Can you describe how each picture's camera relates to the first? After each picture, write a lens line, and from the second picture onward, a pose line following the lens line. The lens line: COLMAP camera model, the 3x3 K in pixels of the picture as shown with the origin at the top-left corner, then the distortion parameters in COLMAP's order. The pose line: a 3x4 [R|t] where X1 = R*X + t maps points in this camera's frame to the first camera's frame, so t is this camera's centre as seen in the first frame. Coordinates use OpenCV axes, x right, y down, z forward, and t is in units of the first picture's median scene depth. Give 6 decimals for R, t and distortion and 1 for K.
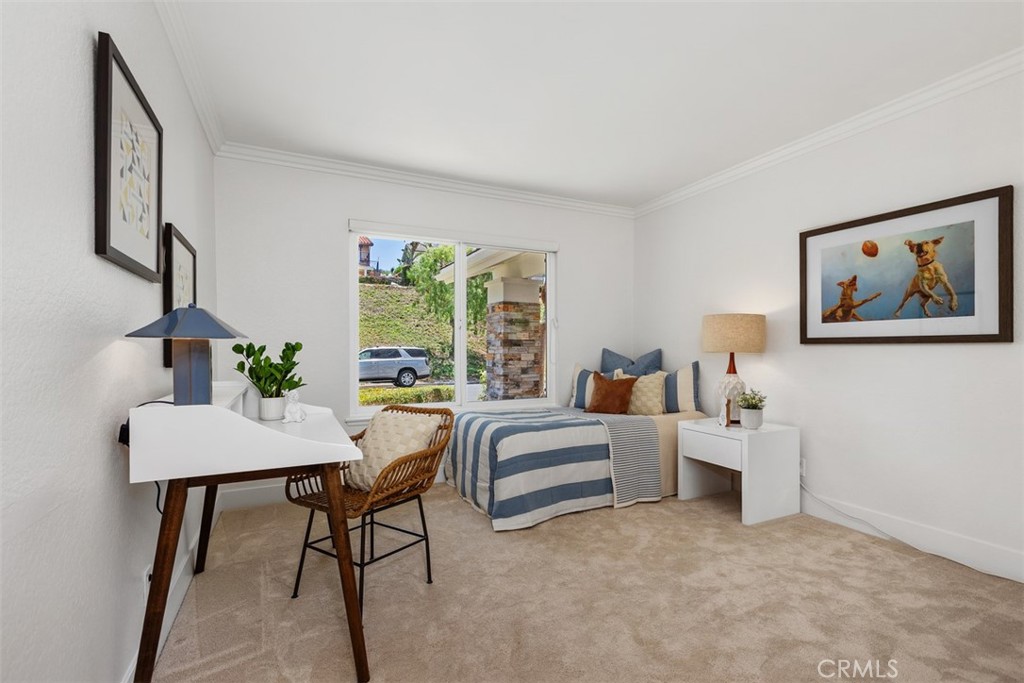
lens RADIAL K [[461.0, 0, 513.7], [0, 461.0, 346.2], [0, 0, 1]] dist [-0.000197, -0.000359]
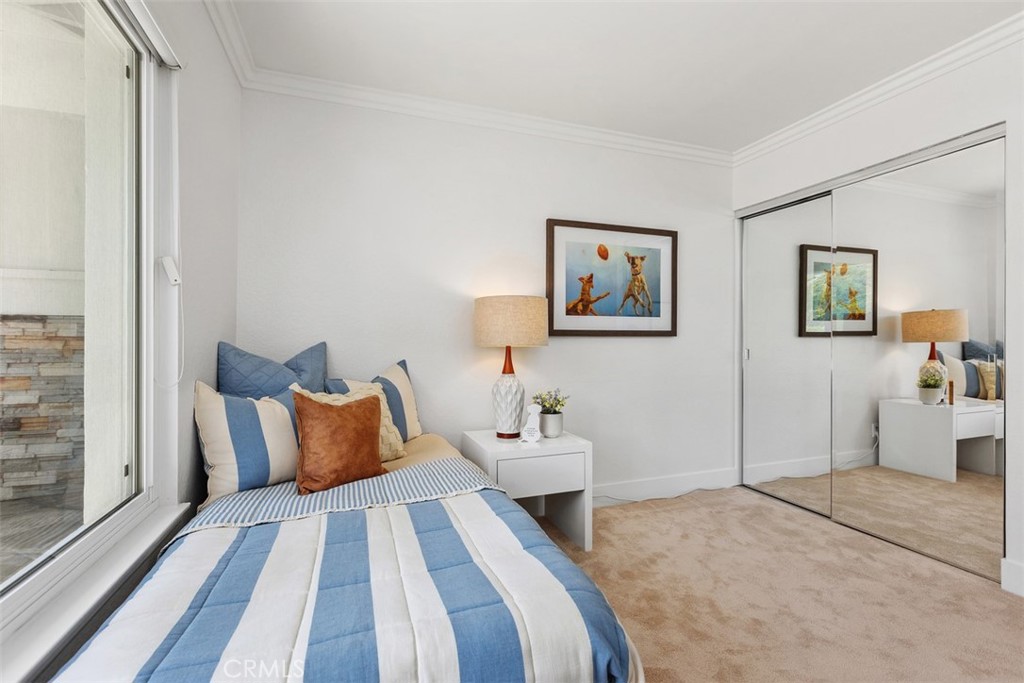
lens RADIAL K [[461.0, 0, 516.7], [0, 461.0, 335.9], [0, 0, 1]] dist [-0.000197, -0.000359]
pose [[0.090932, 0.013562, 0.995765, -0.376352], [0.000183, 0.999907, -0.013635, 0.008377], [-0.995857, 0.001423, 0.090921, 1.150690]]
